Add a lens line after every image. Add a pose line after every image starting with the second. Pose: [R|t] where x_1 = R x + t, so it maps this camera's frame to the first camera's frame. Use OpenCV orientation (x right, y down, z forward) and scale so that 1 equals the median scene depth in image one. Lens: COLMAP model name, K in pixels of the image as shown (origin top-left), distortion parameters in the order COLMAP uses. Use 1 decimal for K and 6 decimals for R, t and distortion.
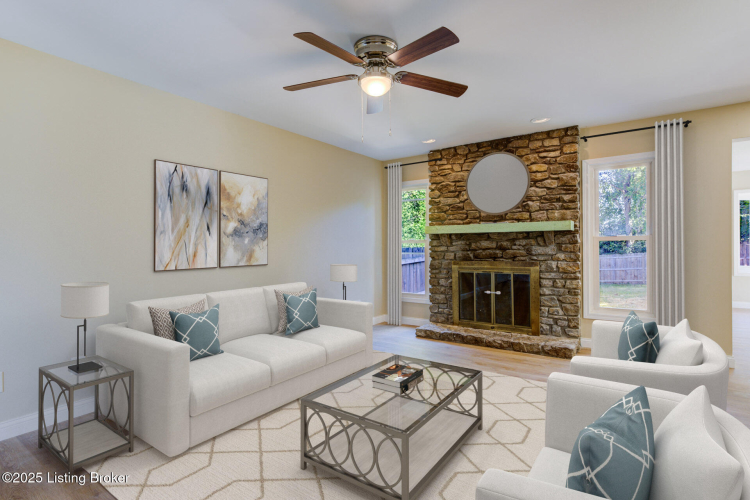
lens RADIAL K [[375.8, 0, 374.3], [0, 375.8, 251.6], [0, 0, 1]] dist [0.000811, -0.000017]
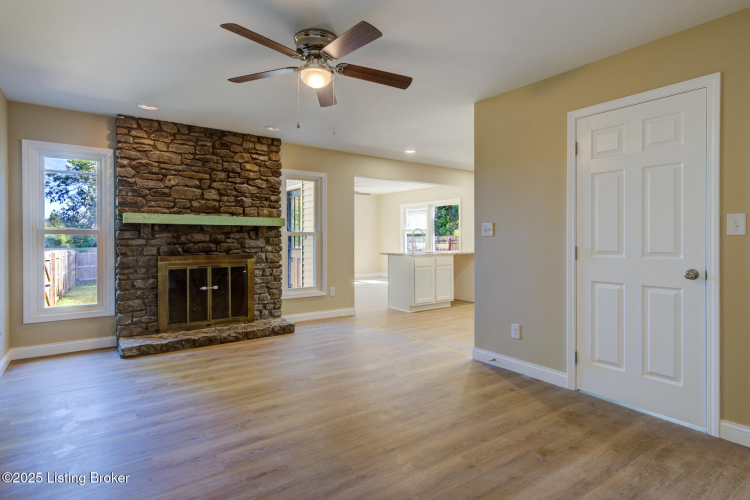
lens RADIAL K [[402.2, 0, 375.0], [0, 402.2, 242.8], [0, 0, 1]] dist [-0.000208, 0.000151]
pose [[0.314169, -0.002860, 0.949363, -0.518247], [0.008938, 0.999960, 0.000055, -0.001939], [-0.949325, 0.008468, 0.314182, 0.278246]]
